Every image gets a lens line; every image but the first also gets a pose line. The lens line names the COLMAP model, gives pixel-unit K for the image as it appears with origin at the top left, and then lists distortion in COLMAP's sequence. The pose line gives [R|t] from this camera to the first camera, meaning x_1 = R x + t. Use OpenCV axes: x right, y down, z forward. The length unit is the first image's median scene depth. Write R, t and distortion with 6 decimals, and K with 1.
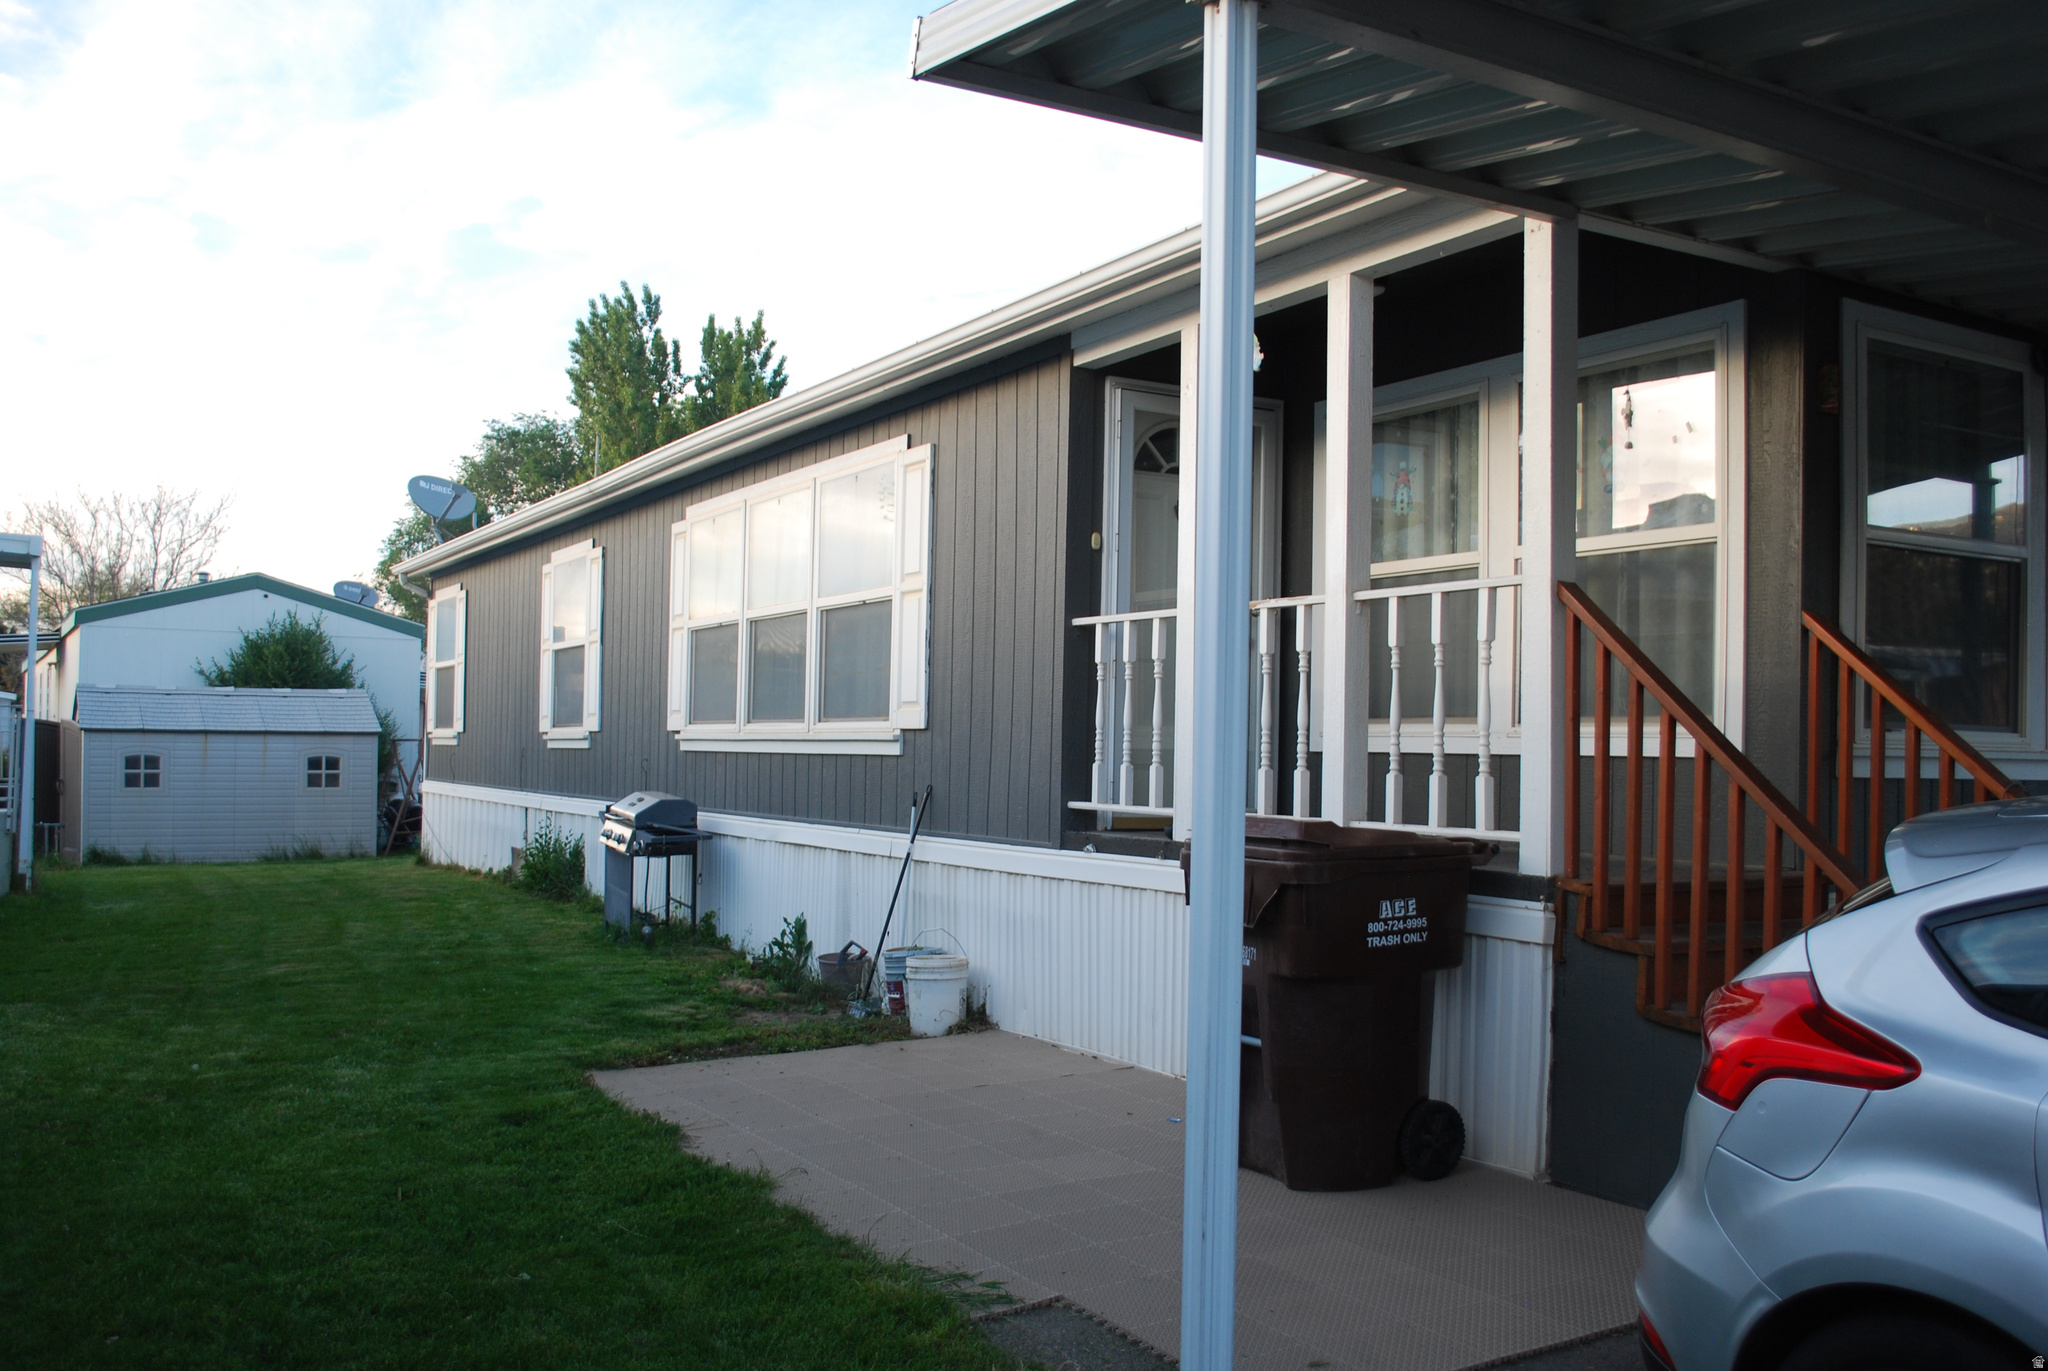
lens RADIAL K [[1898.7, 0, 1024.0], [0, 1898.7, 685.5], [0, 0, 1]] dist [-0.077110, 0.012870]
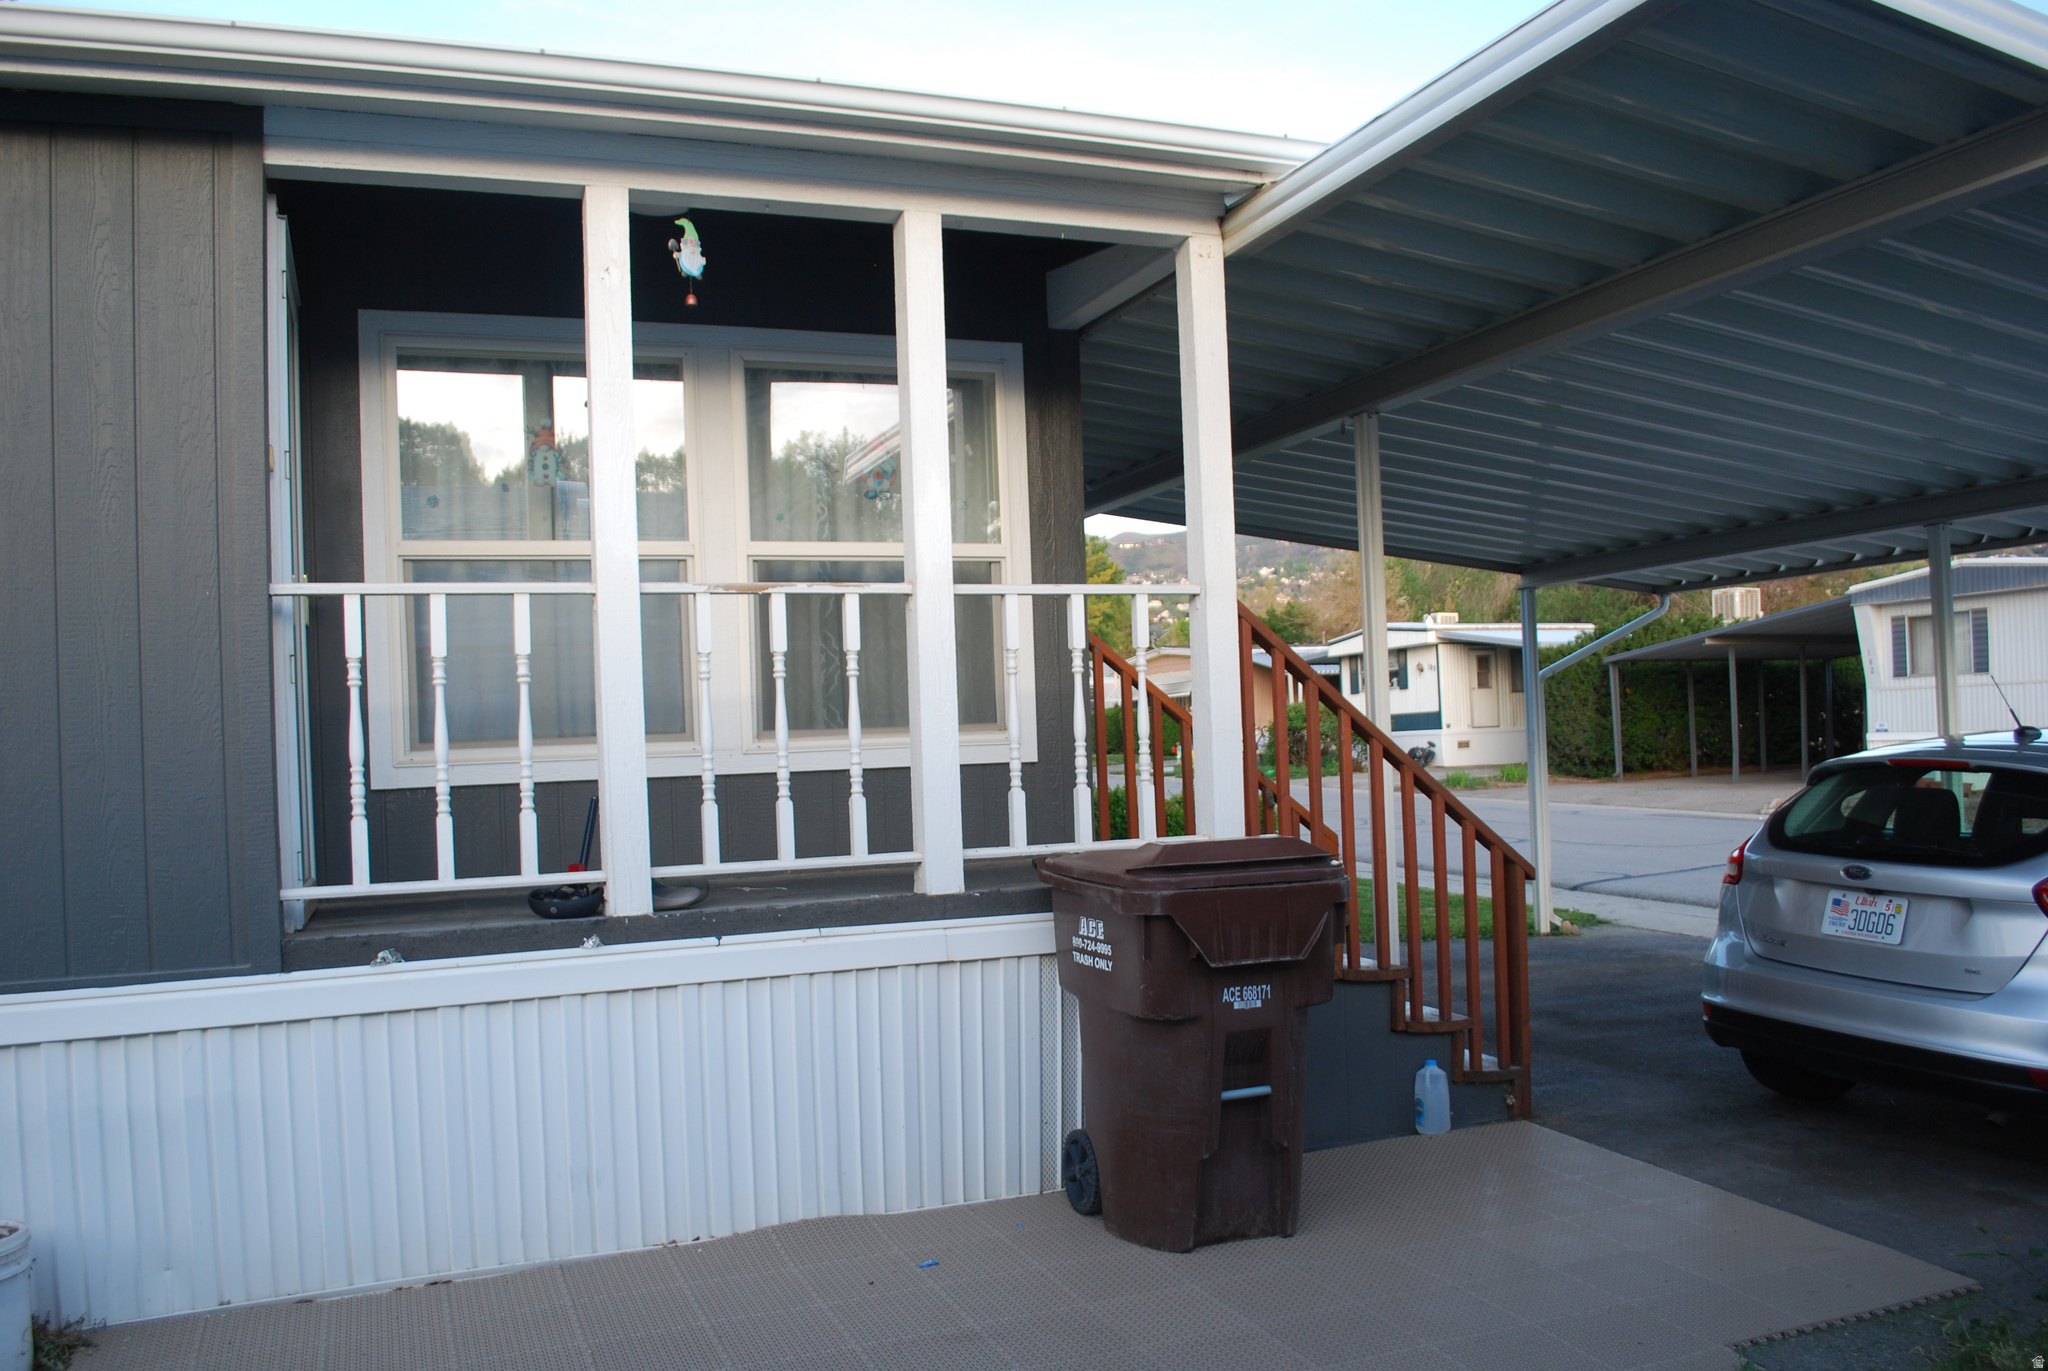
lens RADIAL K [[1548.9, 0, 1019.6], [0, 1548.9, 750.8], [0, 0, 1]] dist [0.007642, 0.005339]
pose [[0.203959, -0.022014, 0.978732, -0.395114], [0.015294, 0.999697, 0.019299, 0.010303], [-0.978860, 0.011033, 0.204234, 0.644499]]
